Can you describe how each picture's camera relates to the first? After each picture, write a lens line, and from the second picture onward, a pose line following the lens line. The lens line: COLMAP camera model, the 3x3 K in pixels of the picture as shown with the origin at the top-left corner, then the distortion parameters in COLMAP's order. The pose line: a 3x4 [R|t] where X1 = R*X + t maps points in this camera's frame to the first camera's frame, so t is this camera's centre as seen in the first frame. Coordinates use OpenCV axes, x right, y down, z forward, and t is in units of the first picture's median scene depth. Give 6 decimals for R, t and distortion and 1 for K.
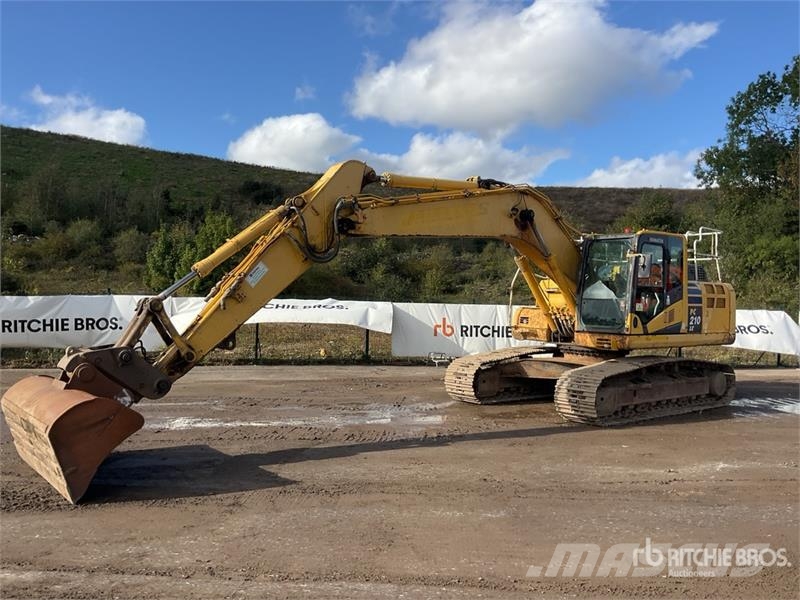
lens RADIAL K [[649.8, 0, 400.0], [0, 649.8, 300.0], [0, 0, 1]] dist [0.092787, -0.182368]
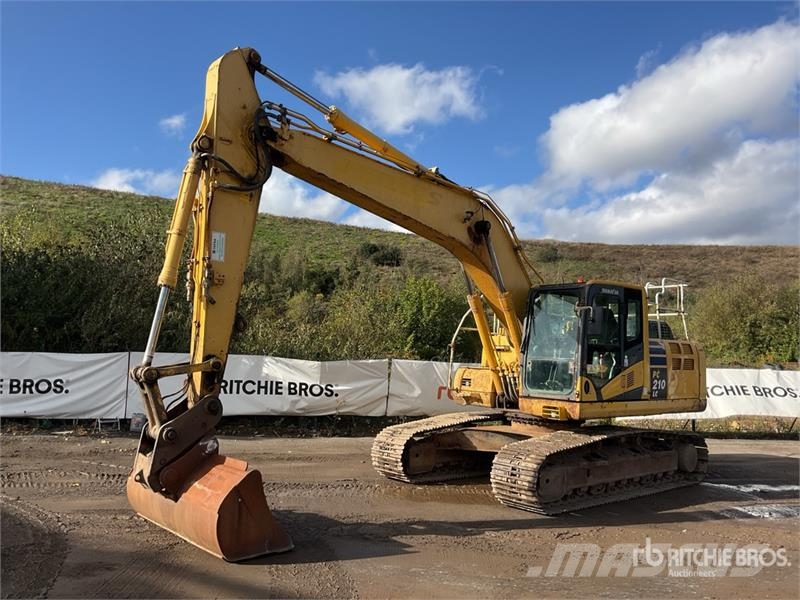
lens RADIAL K [[649.8, 0, 400.0], [0, 649.8, 300.0], [0, 0, 1]] dist [0.092787, -0.182368]
pose [[0.999598, 0.008813, 0.026965, 0.076131], [-0.006477, 0.996316, -0.085510, -0.003376], [-0.027619, 0.085300, 0.995972, 0.125226]]
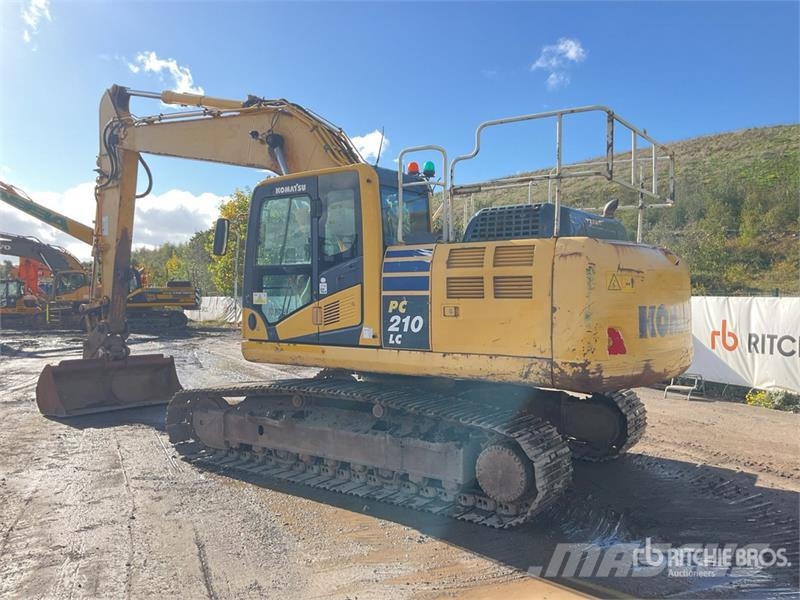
lens RADIAL K [[649.8, 0, 400.0], [0, 649.8, 300.0], [0, 0, 1]] dist [0.092787, -0.182368]
pose [[0.276502, -0.009839, -0.960963, 0.851347], [0.009422, 0.999927, -0.007526, 0.015306], [0.960967, -0.006973, 0.276575, 0.787556]]
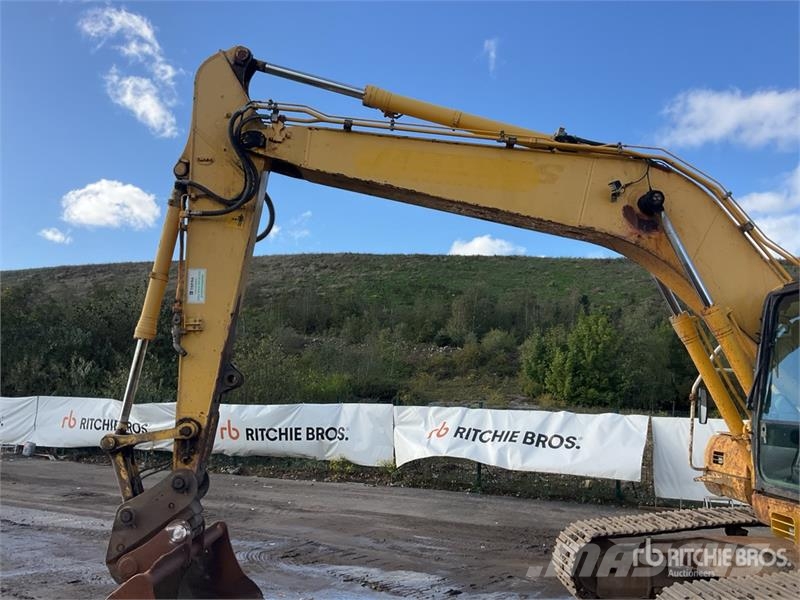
lens RADIAL K [[649.8, 0, 400.0], [0, 649.8, 300.0], [0, 0, 1]] dist [0.092787, -0.182368]
pose [[0.778835, -0.095347, -0.619940, 0.327660], [-0.003890, 0.987625, -0.156784, -0.011355], [0.627217, 0.124521, 0.768826, 0.402284]]
